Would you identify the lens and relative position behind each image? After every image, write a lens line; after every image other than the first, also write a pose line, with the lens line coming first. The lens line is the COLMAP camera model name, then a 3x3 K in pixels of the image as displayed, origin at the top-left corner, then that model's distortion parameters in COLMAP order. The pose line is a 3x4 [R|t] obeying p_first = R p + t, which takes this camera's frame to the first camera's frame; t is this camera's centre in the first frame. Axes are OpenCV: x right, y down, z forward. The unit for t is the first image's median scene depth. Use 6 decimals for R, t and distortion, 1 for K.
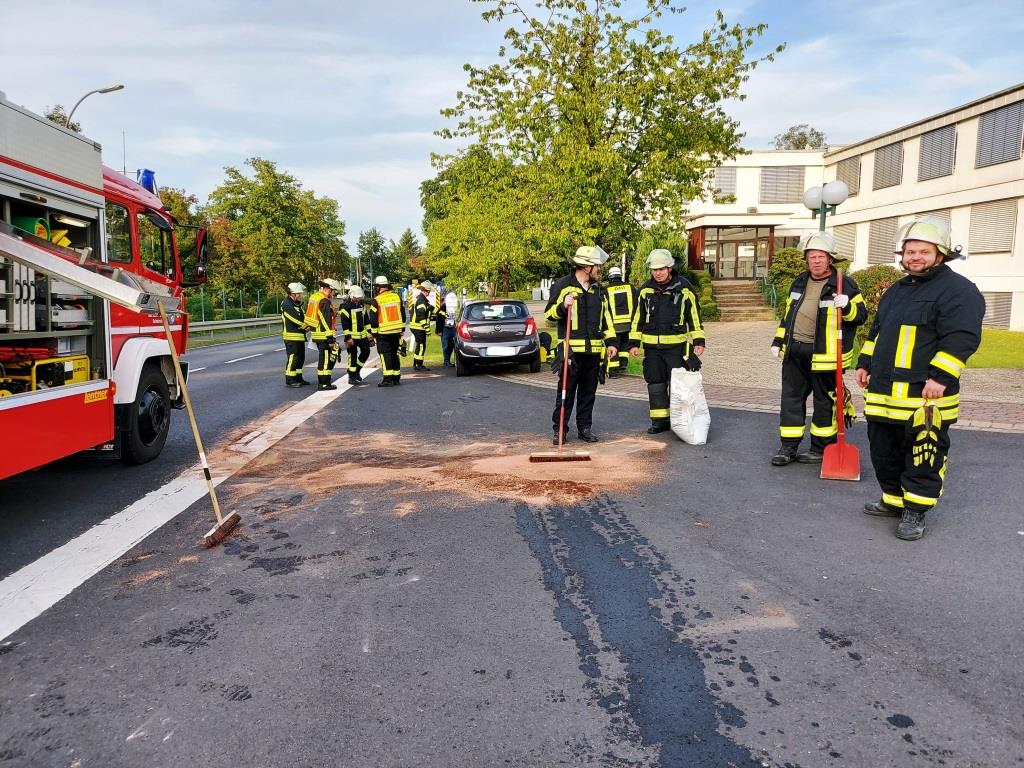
lens RADIAL K [[741.1, 0, 504.4], [0, 741.1, 387.7], [0, 0, 1]] dist [0.075140, -0.100316]
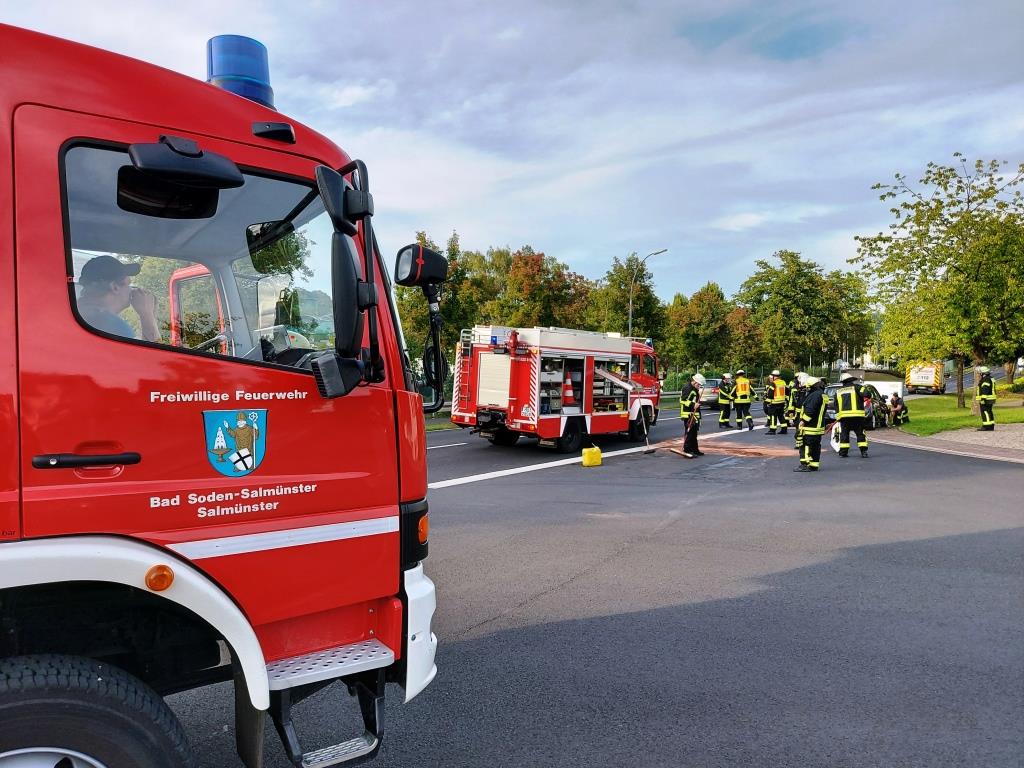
lens RADIAL K [[741.1, 0, 504.4], [0, 741.1, 387.7], [0, 0, 1]] dist [0.075140, -0.100316]
pose [[0.766194, 0.031955, -0.641815, 0.390196], [-0.088336, 0.994519, -0.055939, 0.040276], [0.636509, 0.099555, 0.764817, -0.628080]]
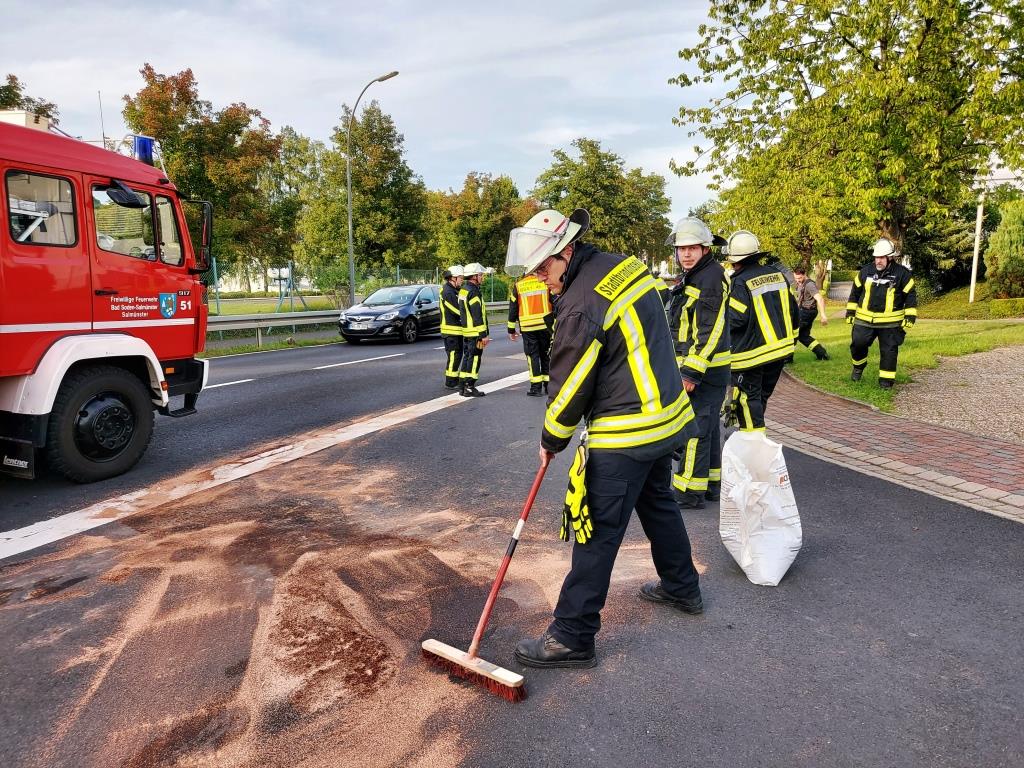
lens RADIAL K [[741.1, 0, 504.4], [0, 741.1, 387.7], [0, 0, 1]] dist [0.075140, -0.100316]
pose [[0.900931, 0.069775, -0.428317, 0.124723], [-0.057903, 0.997492, 0.040702, -0.028558], [0.430083, -0.011869, 0.902711, 0.180082]]
